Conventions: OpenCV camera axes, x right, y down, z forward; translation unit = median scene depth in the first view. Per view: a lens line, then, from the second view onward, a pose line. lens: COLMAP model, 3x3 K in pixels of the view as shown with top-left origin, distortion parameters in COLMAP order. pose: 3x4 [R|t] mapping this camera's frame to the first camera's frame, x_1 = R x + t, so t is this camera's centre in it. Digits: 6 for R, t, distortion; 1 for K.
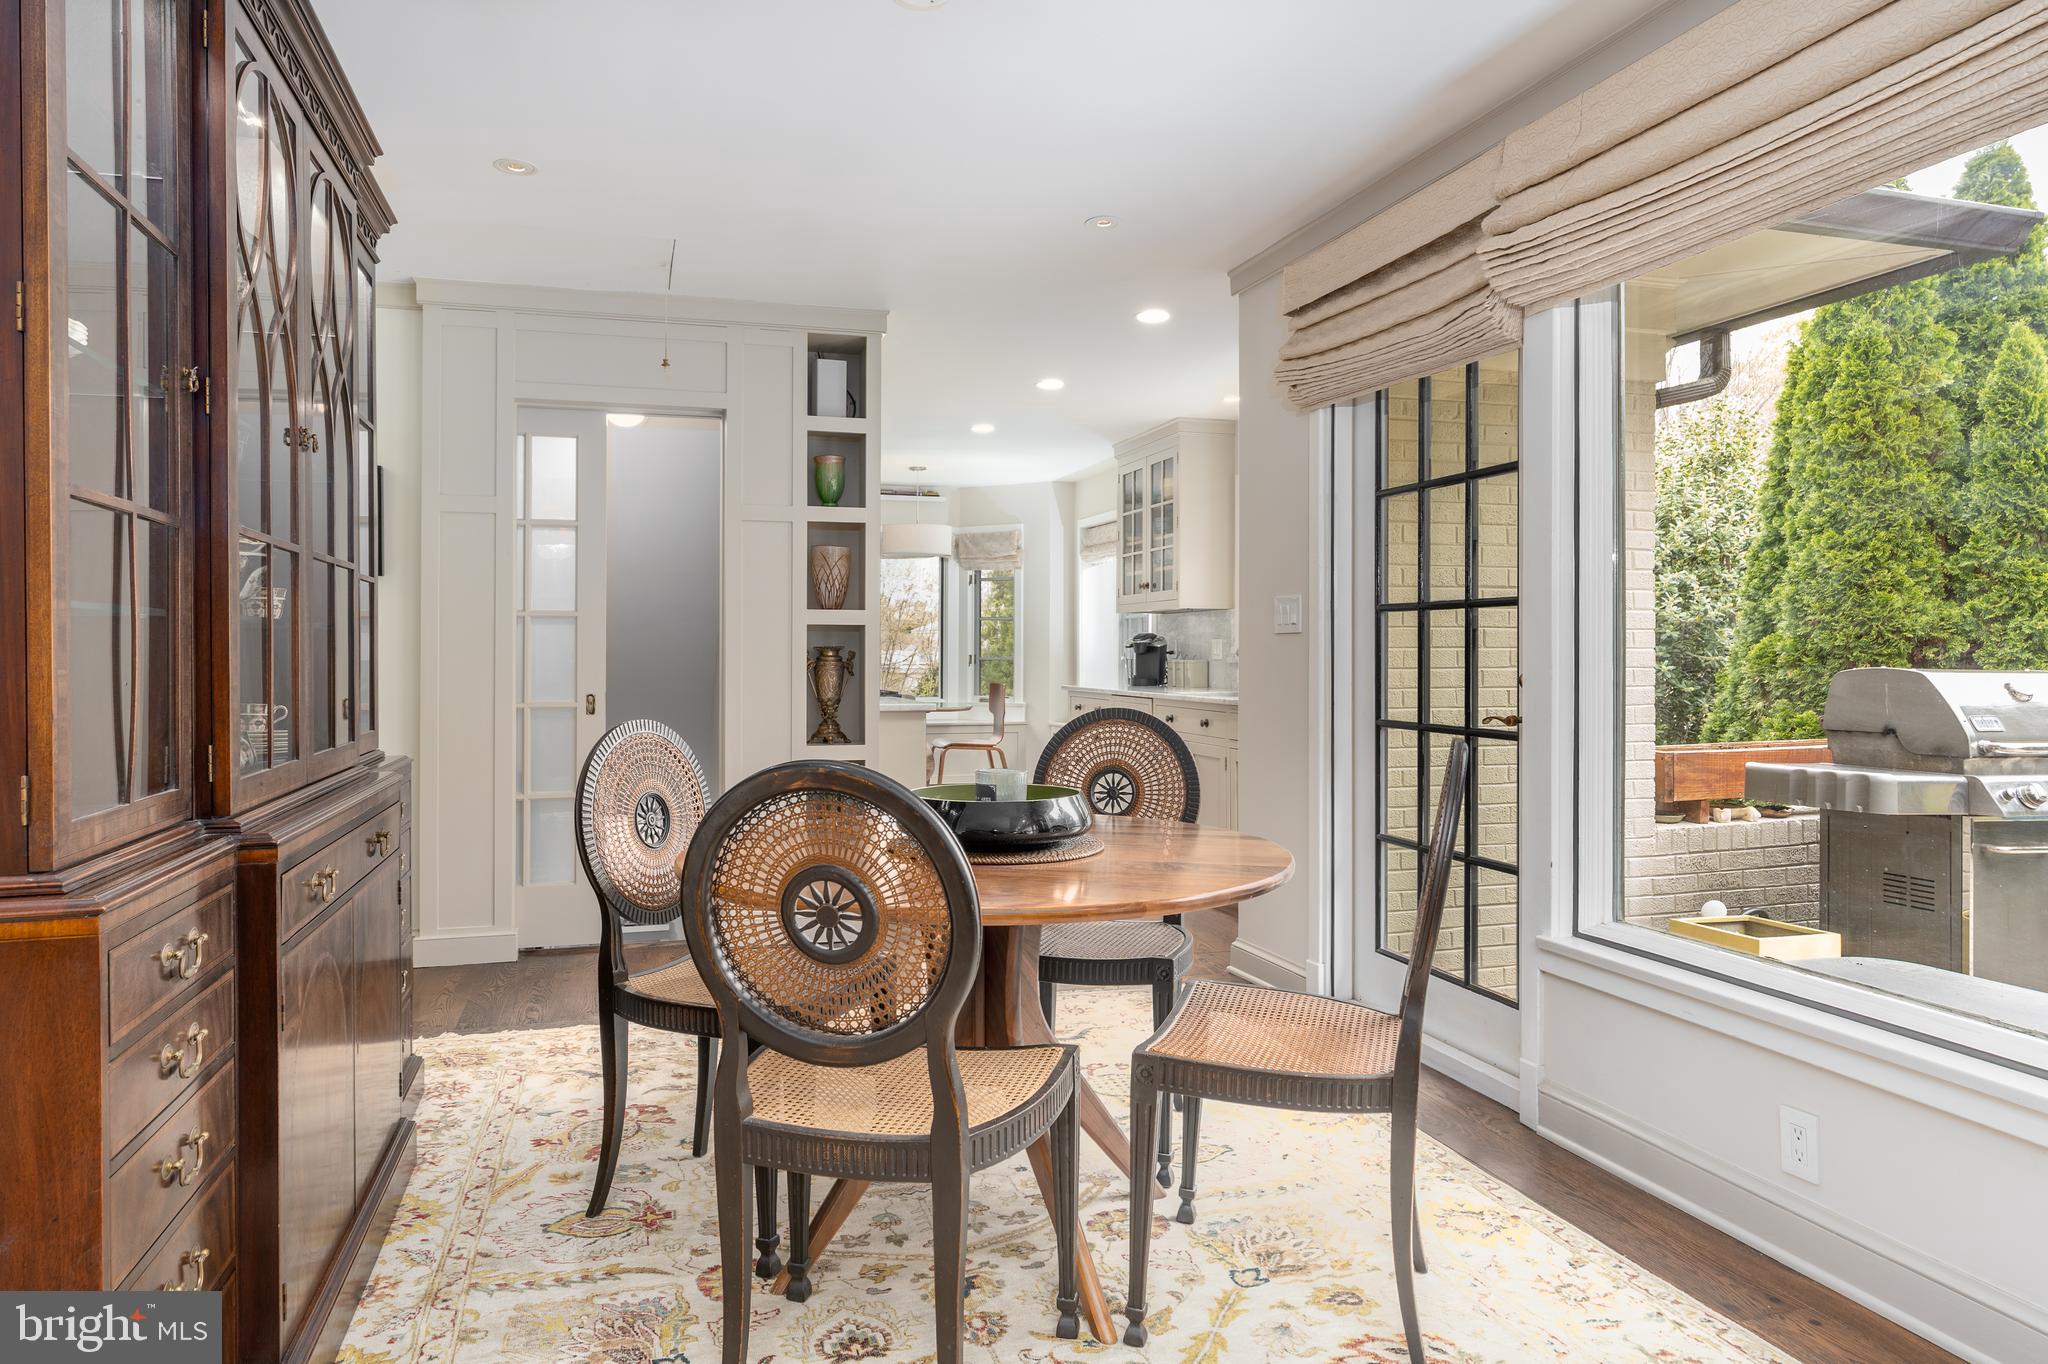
lens RADIAL K [[1286.6, 0, 1034.4], [0, 1286.6, 565.6], [0, 0, 1]] dist [0.015909, -0.002425]
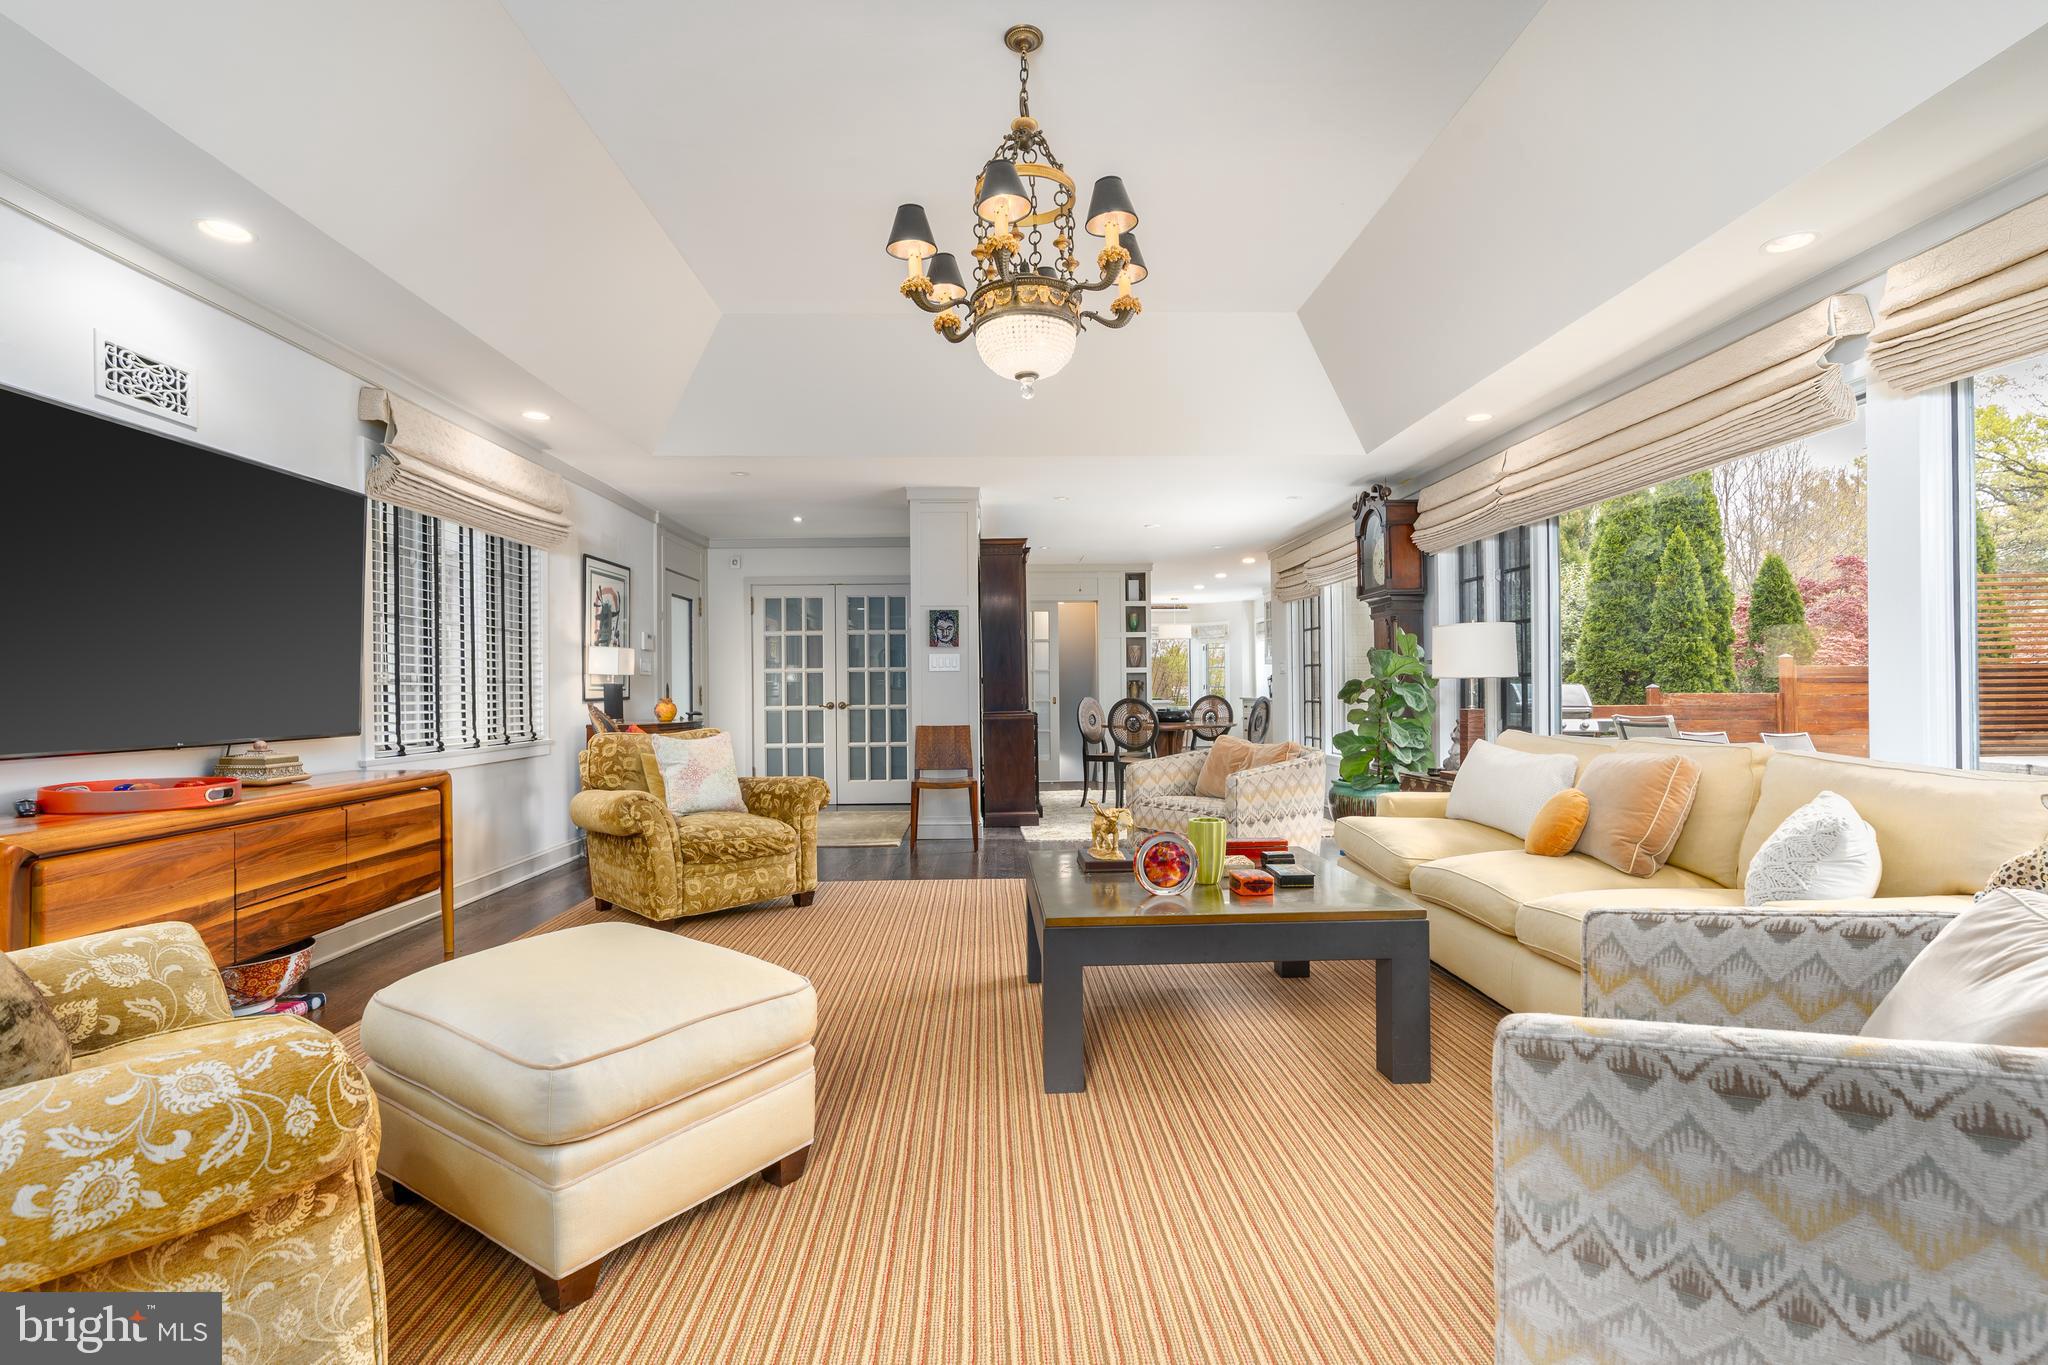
lens RADIAL K [[956.0, 0, 962.1], [0, 956.0, 697.4], [0, 0, 1]] dist [-0.001648, -0.000278]
pose [[0.944046, -0.006385, -0.329752, 0.184772], [0.031215, 0.997054, 0.070060, -0.062011], [0.328333, -0.076433, 0.941464, -1.161715]]
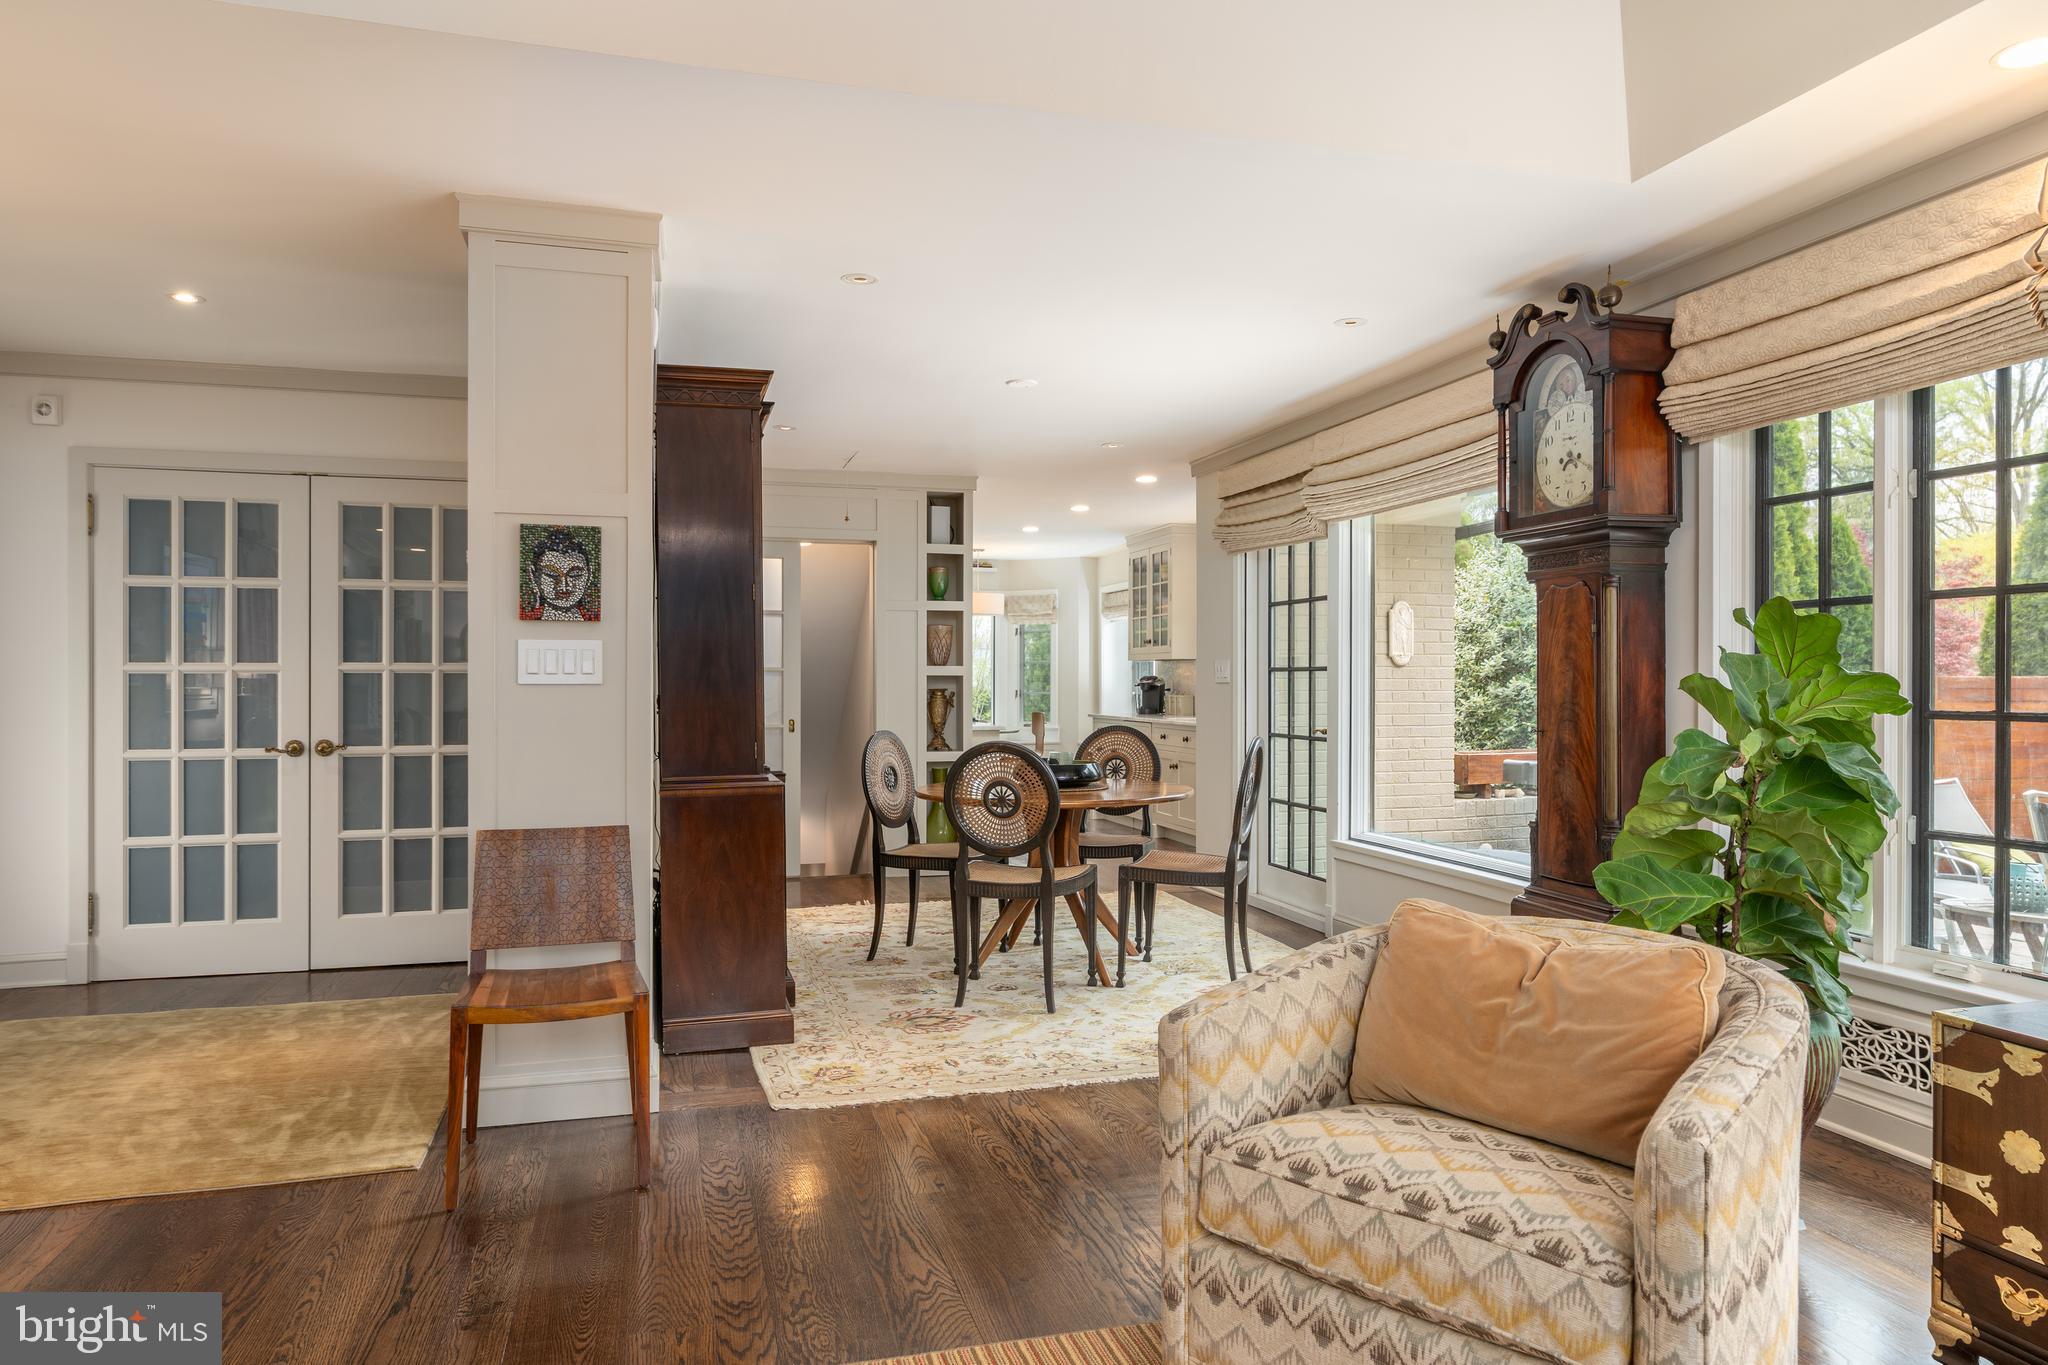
lens RADIAL K [[1286.6, 0, 1019.4], [0, 1286.6, 677.5], [0, 0, 1]] dist [0.015909, -0.002425]
pose [[0.999567, -0.001978, -0.029342, -0.016846], [0.003832, 0.997990, 0.063256, -0.052126], [0.029158, -0.063341, 0.997566, -0.578479]]
